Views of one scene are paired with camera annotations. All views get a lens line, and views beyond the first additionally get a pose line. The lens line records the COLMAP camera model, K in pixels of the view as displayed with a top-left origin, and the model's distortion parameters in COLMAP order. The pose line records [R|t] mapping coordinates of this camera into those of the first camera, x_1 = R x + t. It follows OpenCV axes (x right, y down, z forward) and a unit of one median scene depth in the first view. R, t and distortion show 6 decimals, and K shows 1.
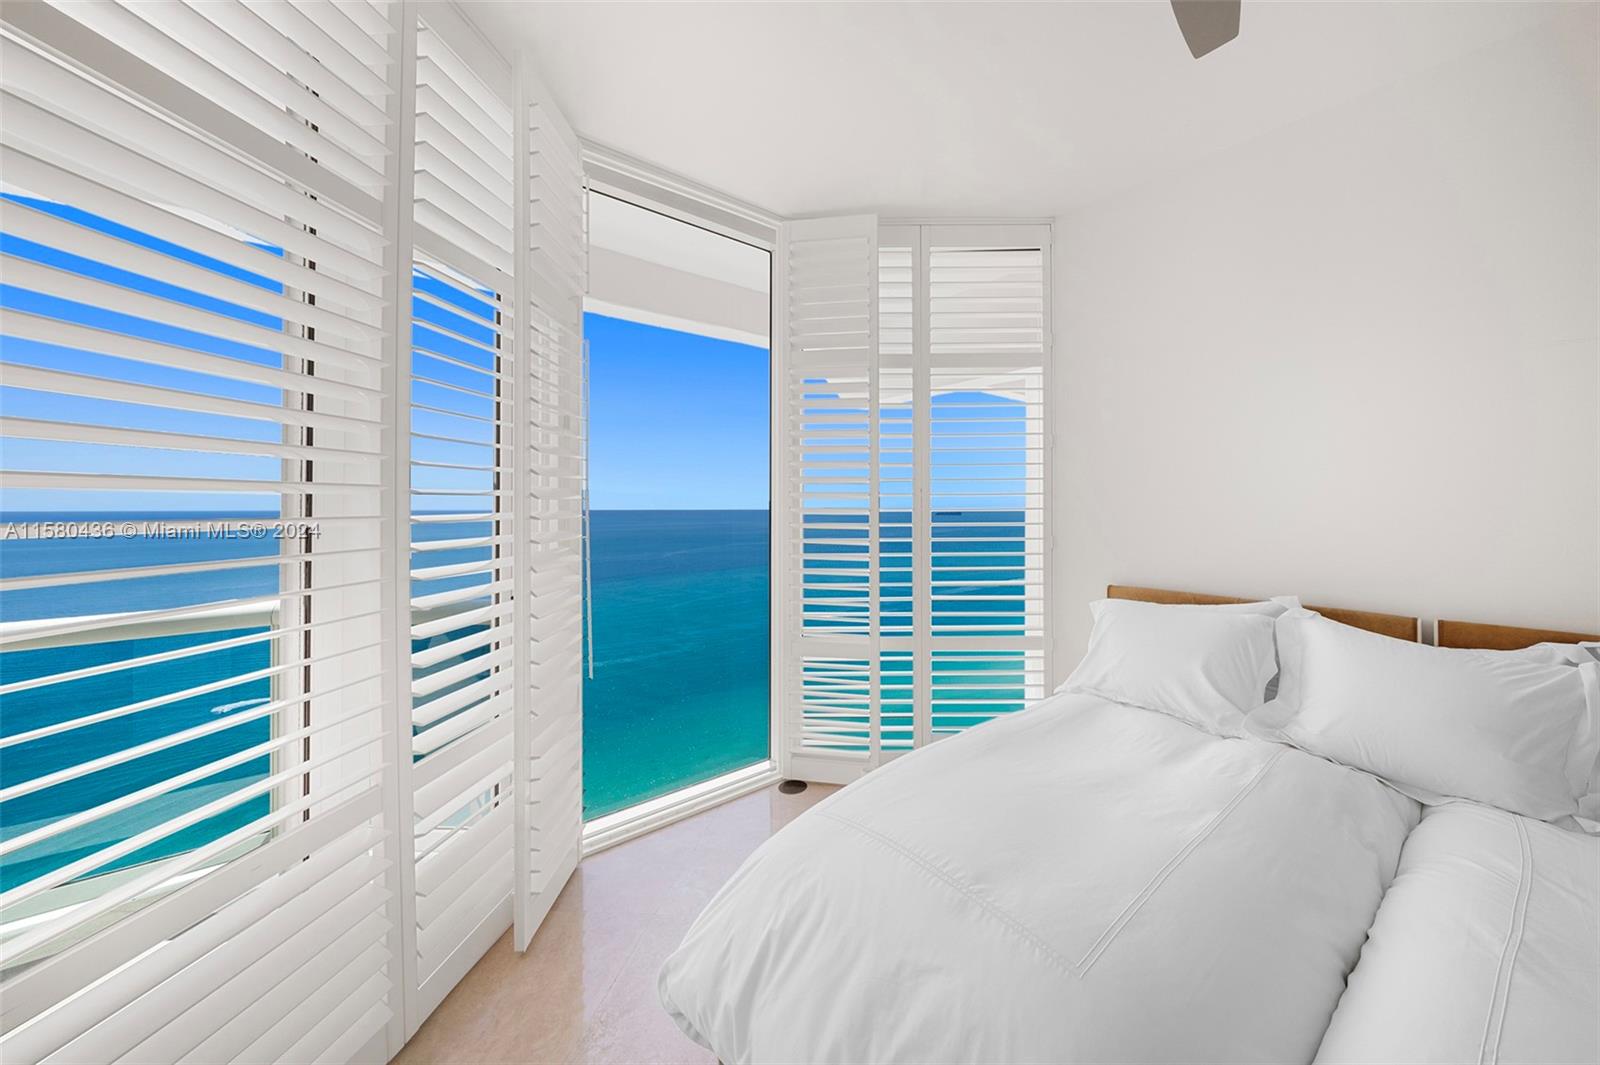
lens RADIAL K [[619.8, 0, 802.7], [0, 619.8, 497.3], [0, 0, 1]] dist [-0.001192, -0.000220]
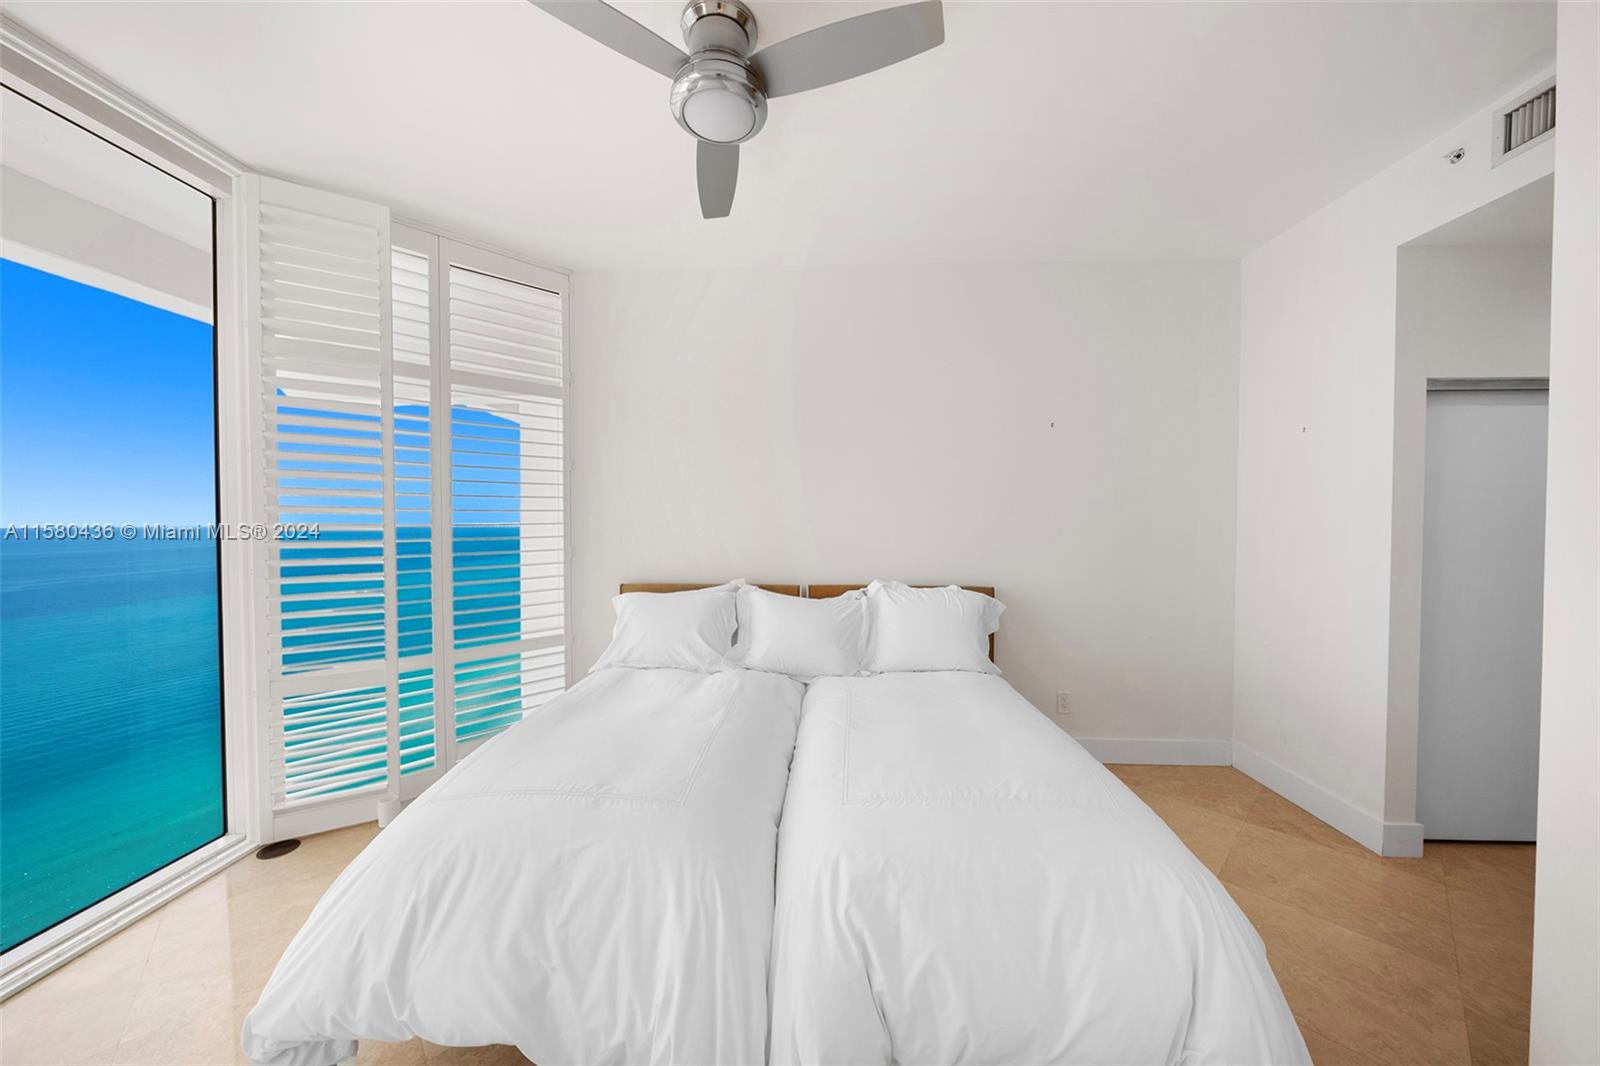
lens RADIAL K [[553.0, 0, 793.8], [0, 553.0, 530.9], [0, 0, 1]] dist [-0.000051, -0.000010]
pose [[0.701263, -0.014153, 0.712762, -0.090567], [-0.007175, 0.999612, 0.026908, 0.002242], [-0.712866, -0.023983, 0.700890, -0.052132]]
